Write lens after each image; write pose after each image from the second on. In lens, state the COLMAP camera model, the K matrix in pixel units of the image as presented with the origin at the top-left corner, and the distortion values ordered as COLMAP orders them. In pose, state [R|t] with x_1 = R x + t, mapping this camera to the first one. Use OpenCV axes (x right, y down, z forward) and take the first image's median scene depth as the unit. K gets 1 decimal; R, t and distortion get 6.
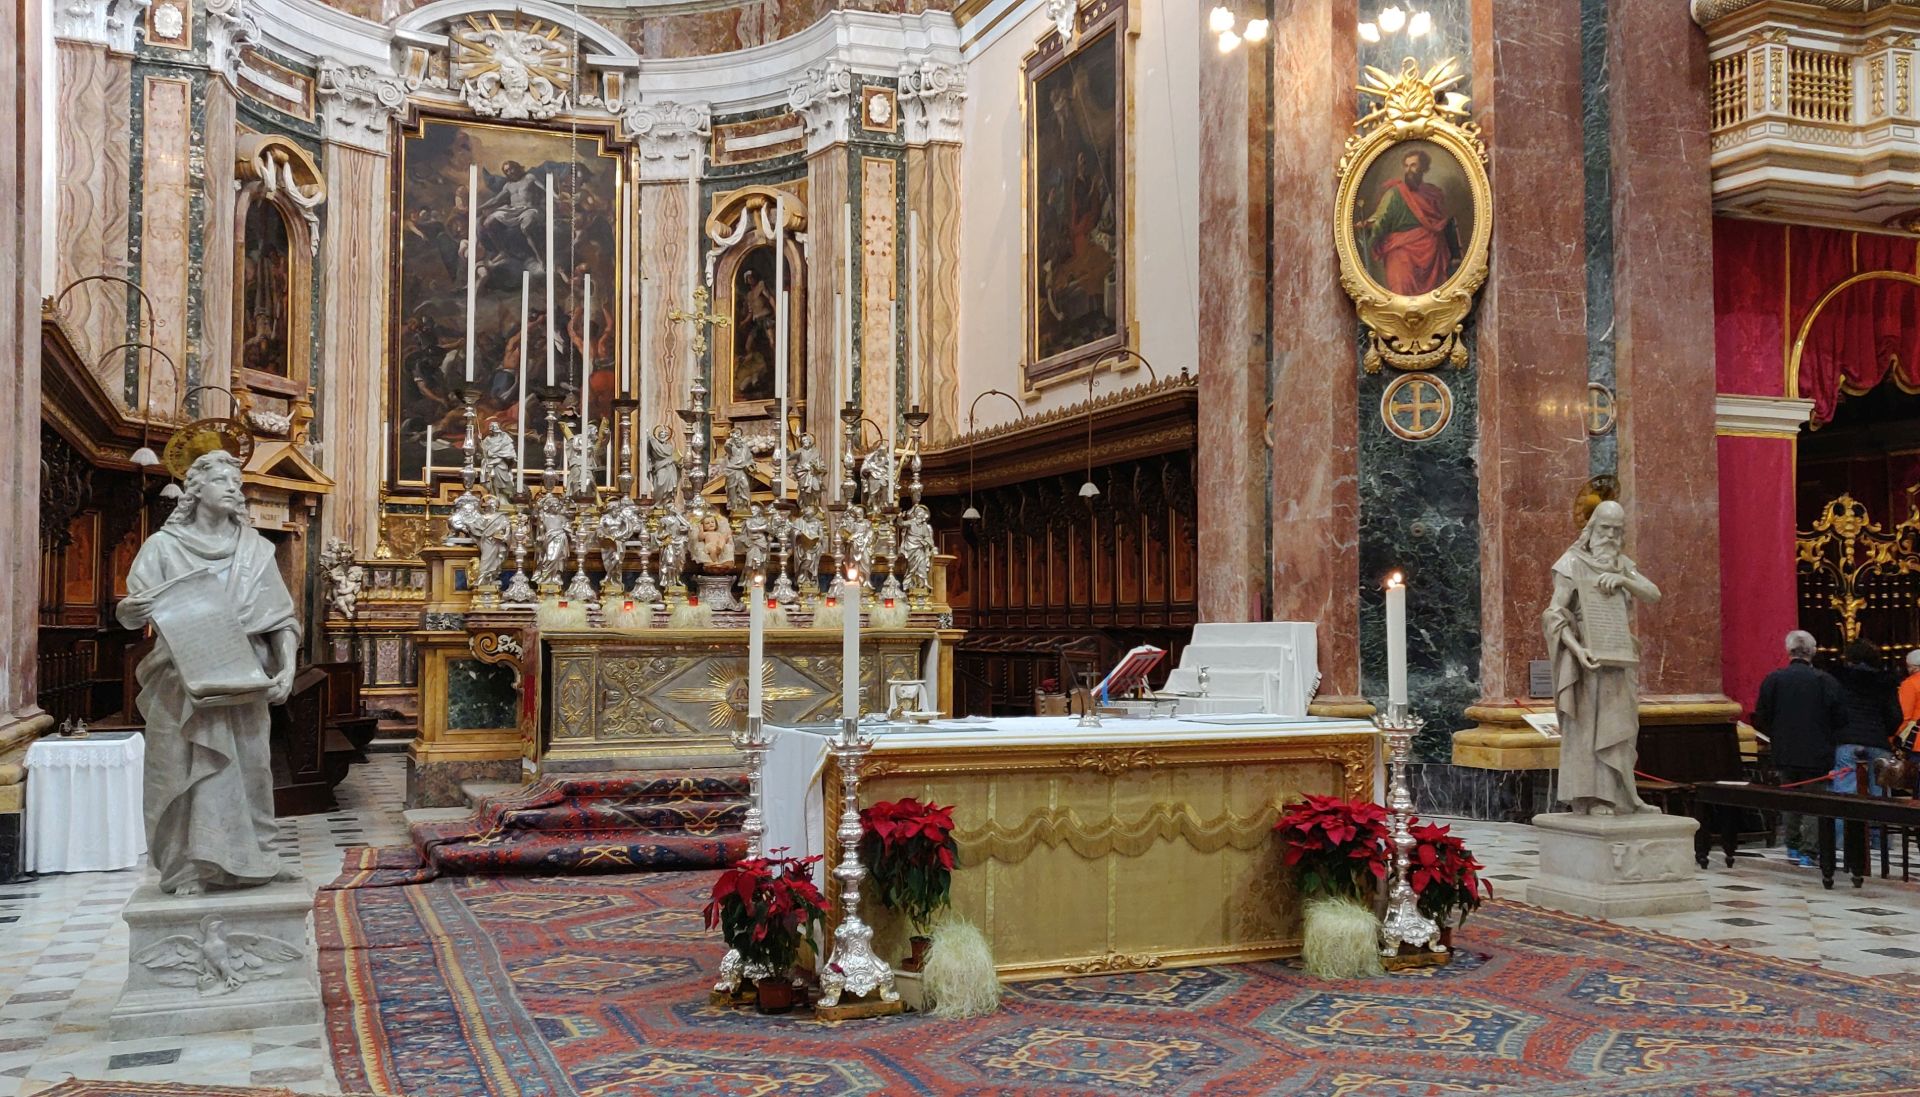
lens RADIAL K [[1775.2, 0, 960.0], [0, 1775.2, 548.5], [0, 0, 1]] dist [-0.042880, 0.137965]
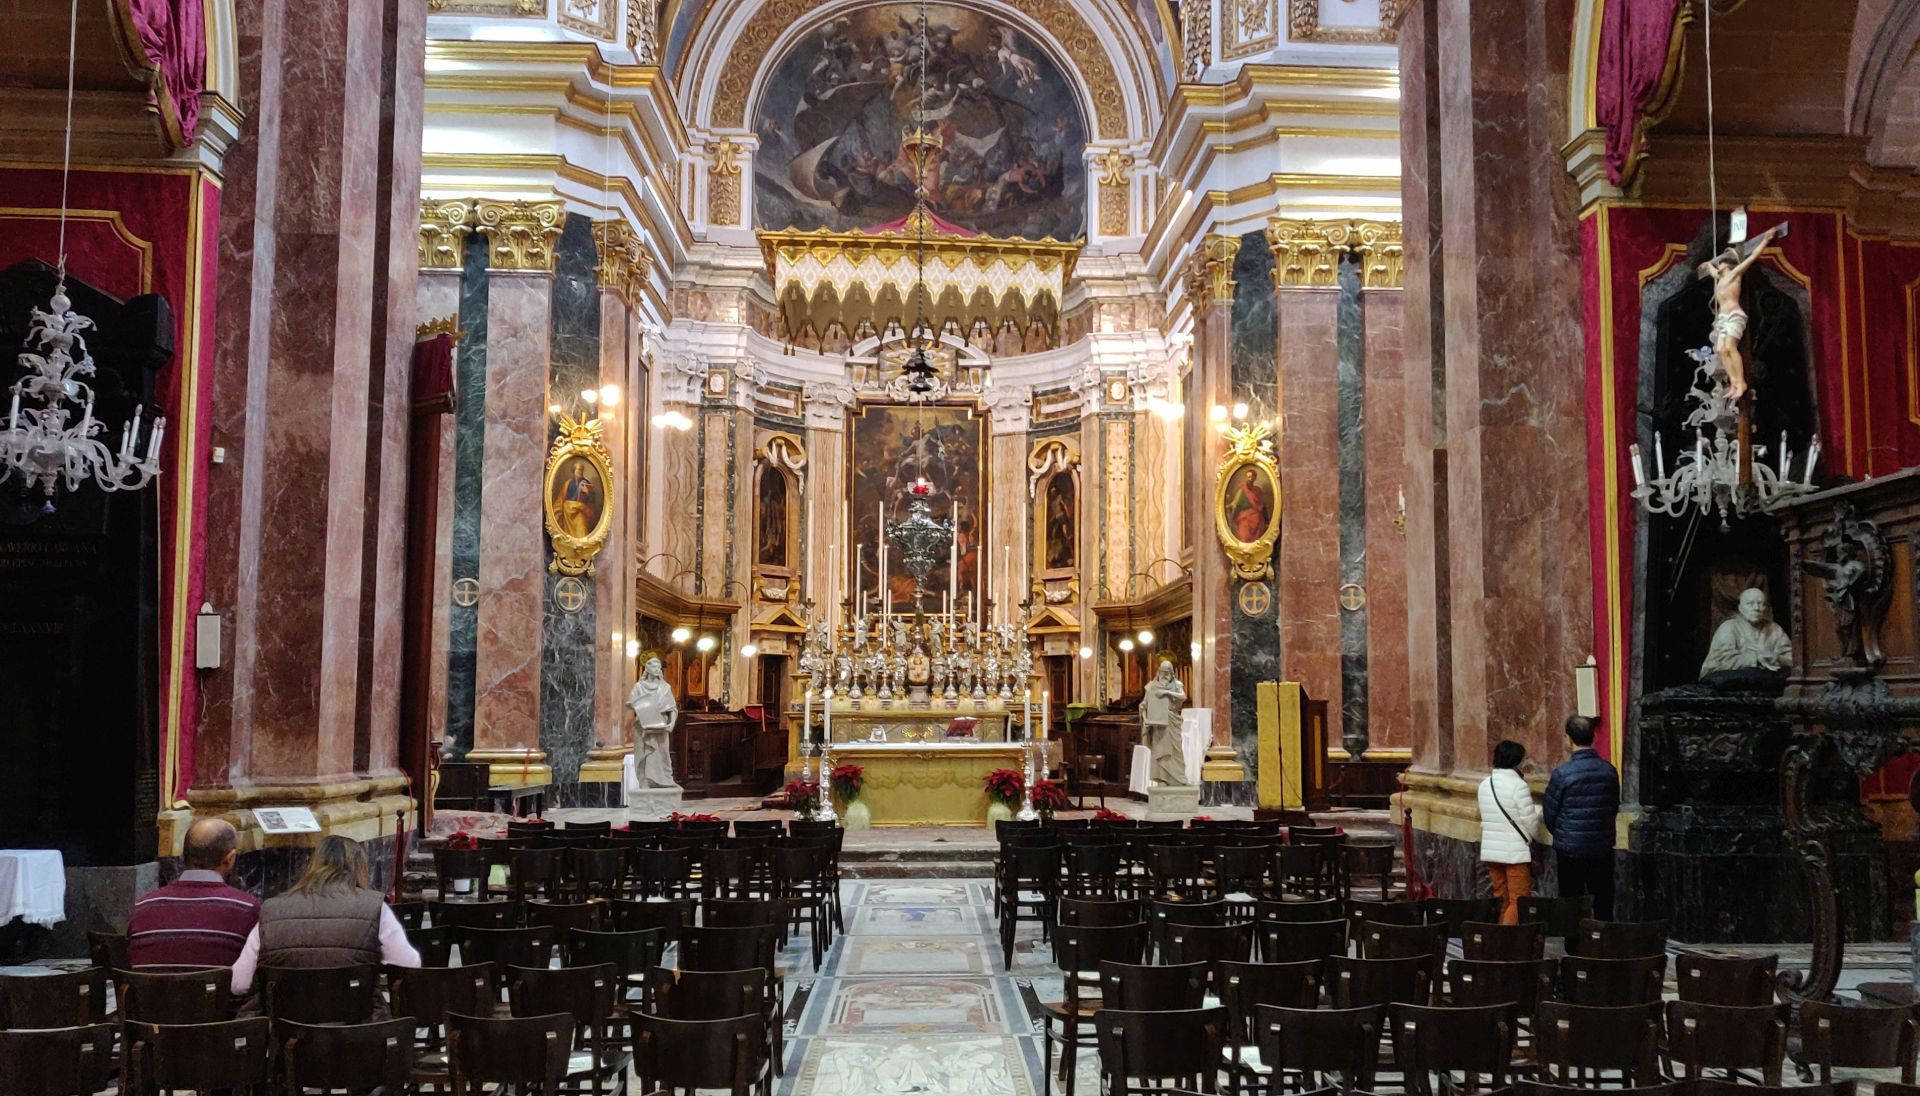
lens RADIAL K [[1734.5, 0, 960.0], [0, 1734.5, 548.0], [0, 0, 1]] dist [0.097492, 0.002067]
pose [[0.941158, -0.029191, -0.336704, 0.368667], [0.012844, 0.998633, -0.050676, -0.026086], [0.337723, 0.043369, 0.940246, -0.569981]]
